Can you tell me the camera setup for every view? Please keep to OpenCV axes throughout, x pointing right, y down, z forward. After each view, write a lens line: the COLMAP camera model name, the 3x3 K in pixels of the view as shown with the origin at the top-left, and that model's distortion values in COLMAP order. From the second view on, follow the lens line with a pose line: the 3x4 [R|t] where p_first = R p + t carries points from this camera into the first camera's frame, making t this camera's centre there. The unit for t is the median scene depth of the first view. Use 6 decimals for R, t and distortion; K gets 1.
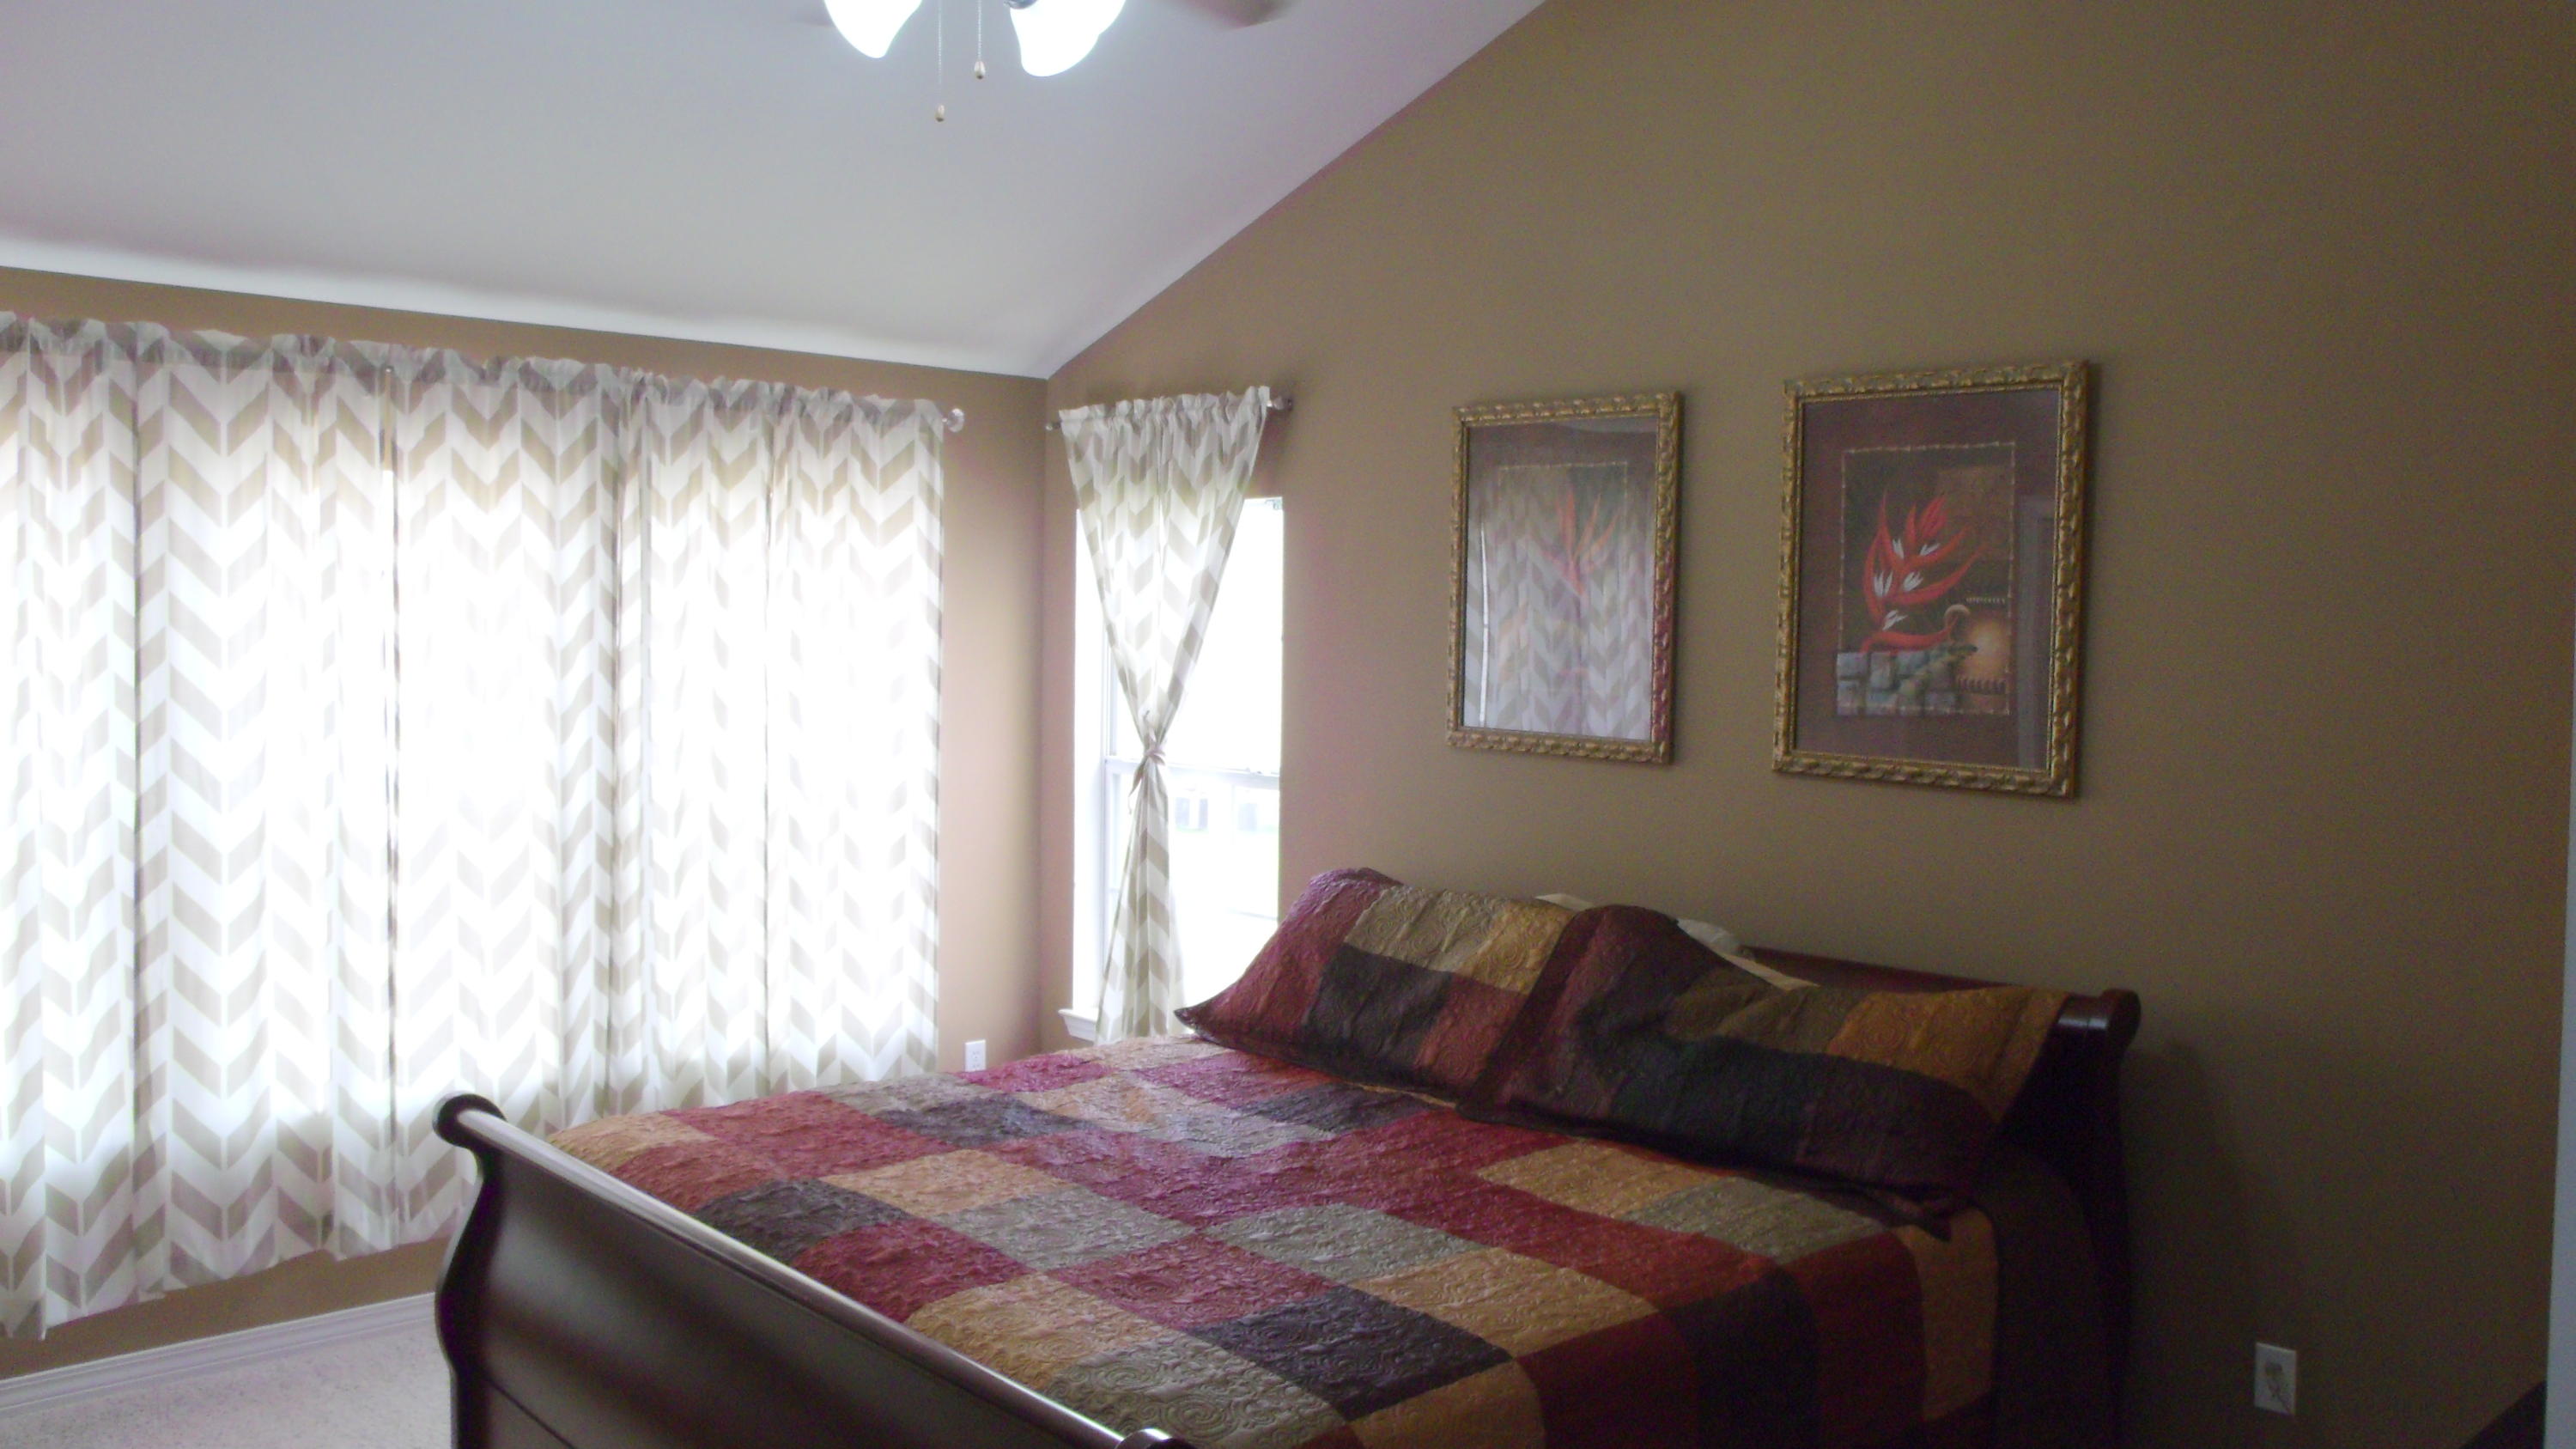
lens RADIAL K [[2034.5, 0, 1288.0], [0, 2034.5, 728.6], [0, 0, 1]] dist [-0.055267, 0.025039]
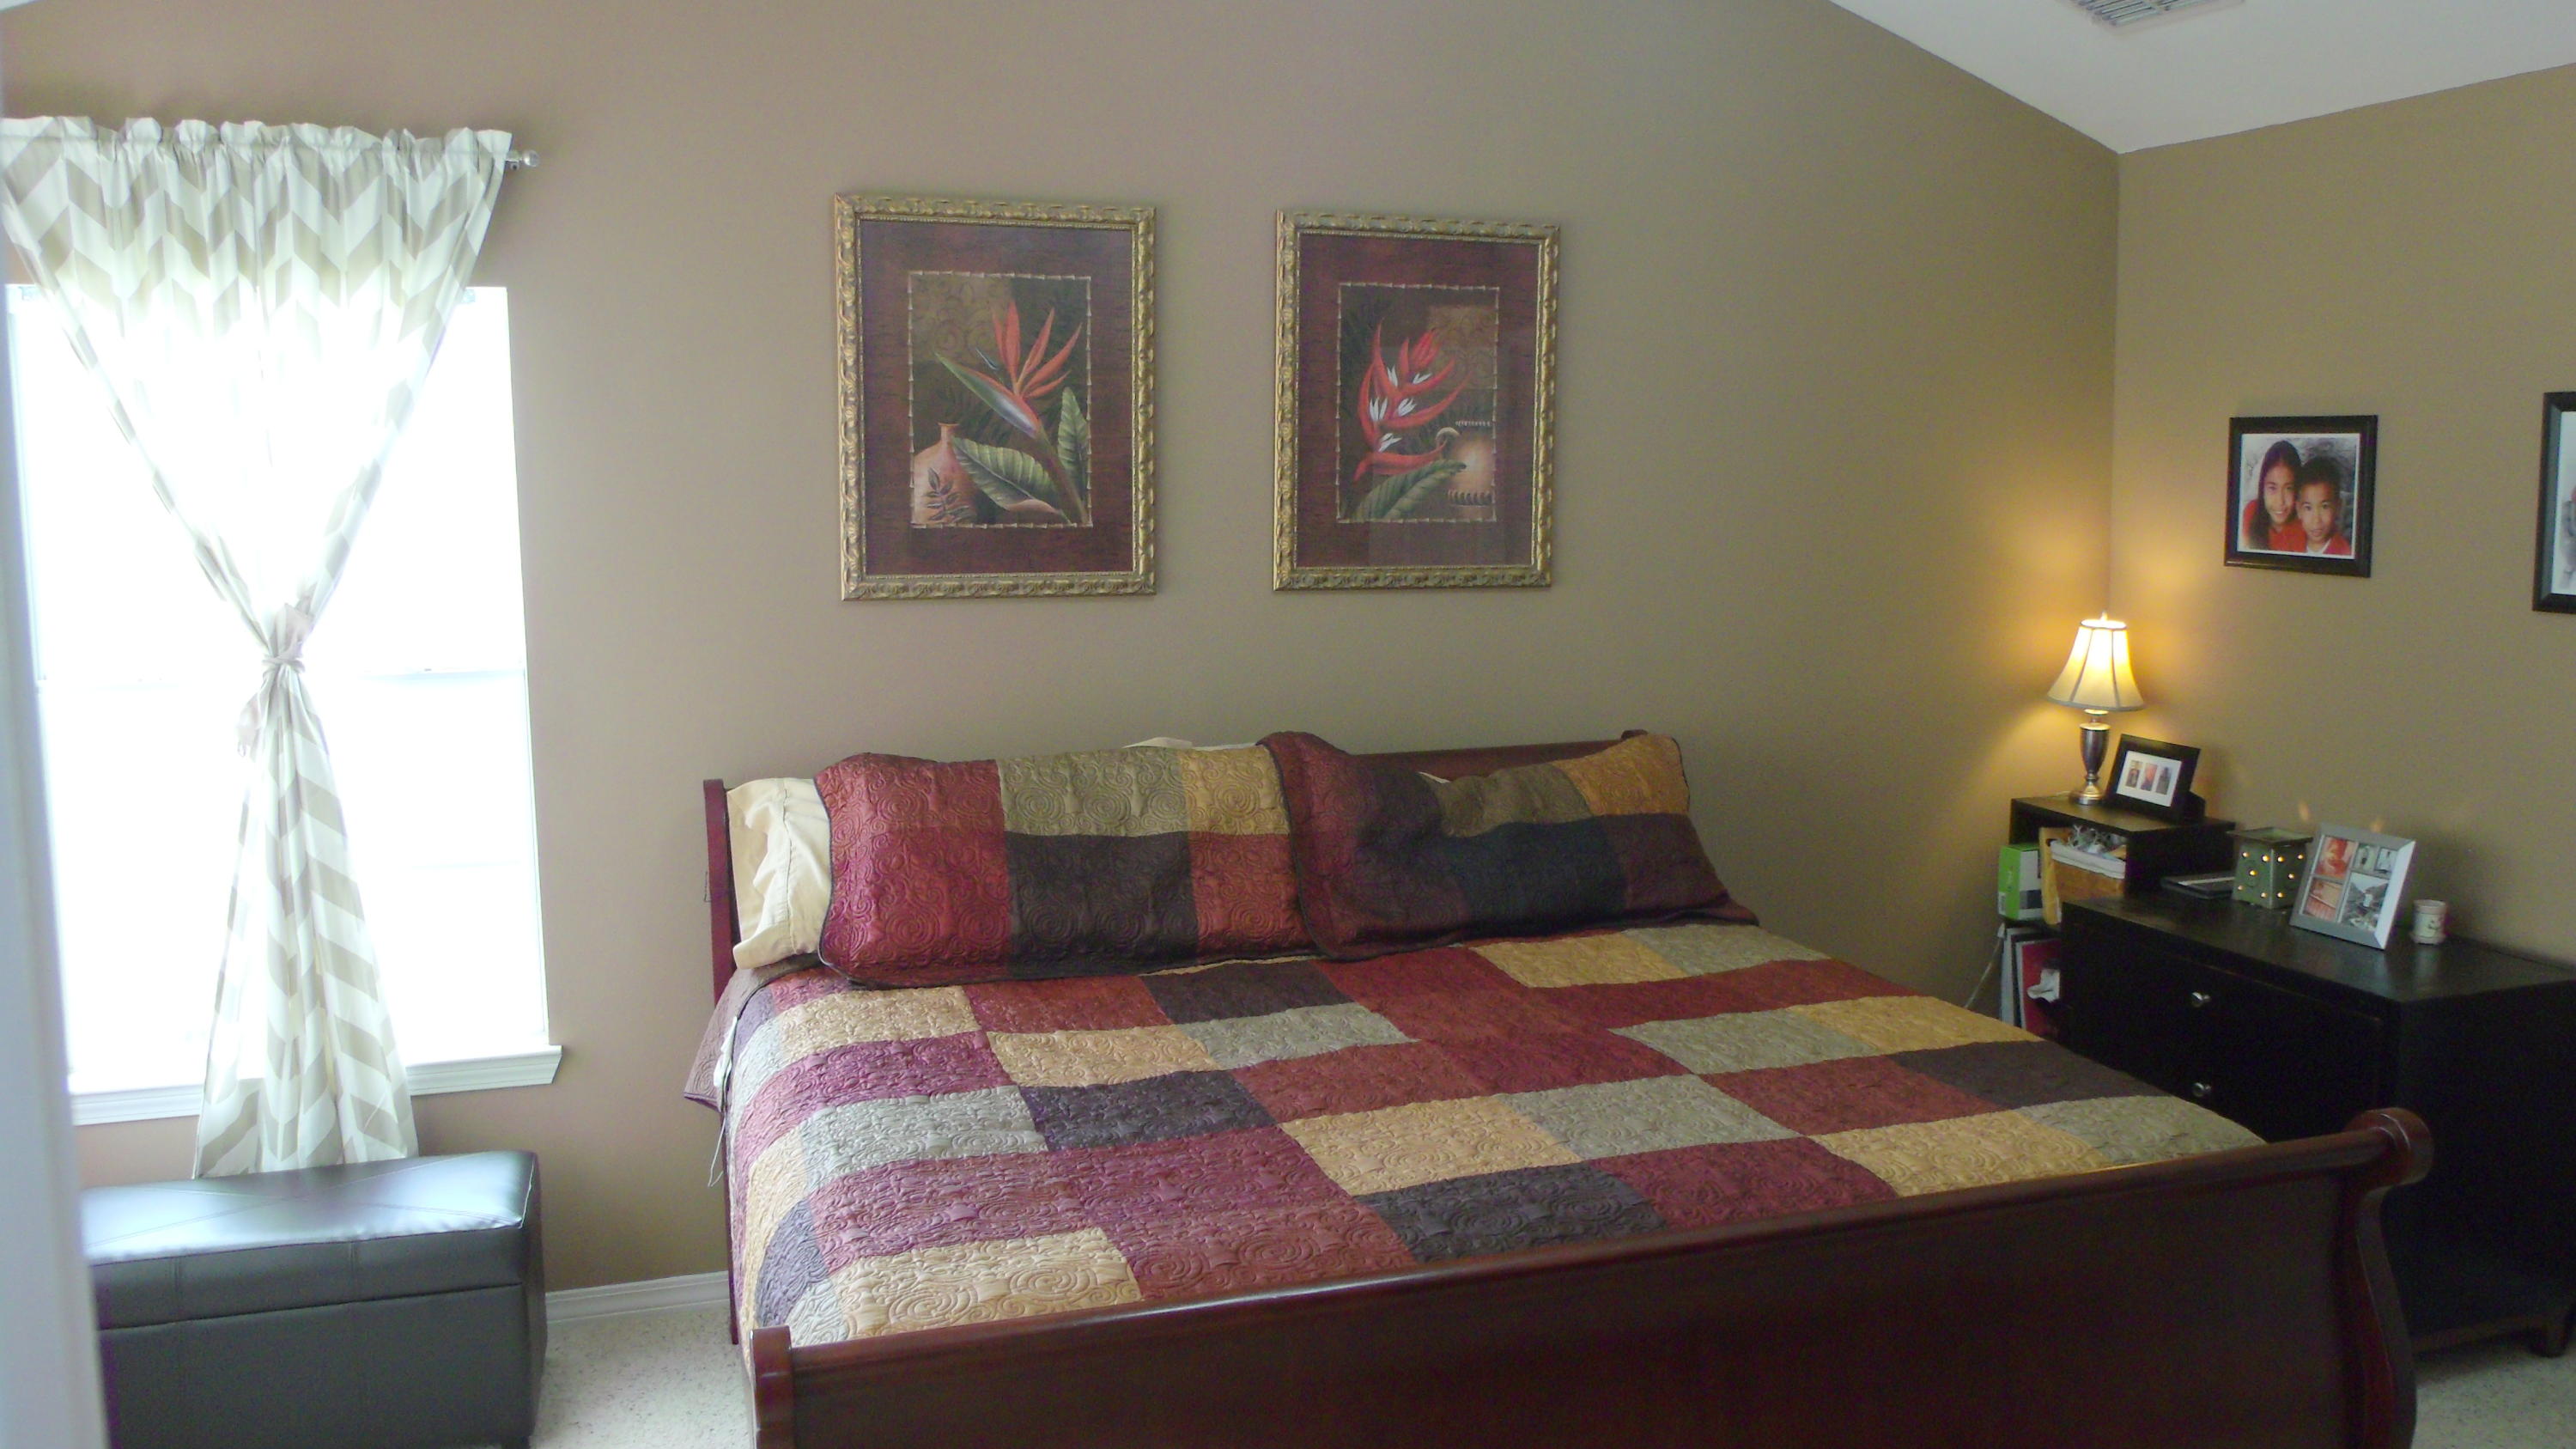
lens RADIAL K [[2034.5, 0, 1288.7], [0, 2034.5, 714.5], [0, 0, 1]] dist [-0.055267, 0.025039]
pose [[0.414498, -0.124017, 0.901560, -0.731671], [0.062573, 0.992210, 0.107719, -0.028559], [-0.907896, 0.011764, 0.419029, 0.578847]]
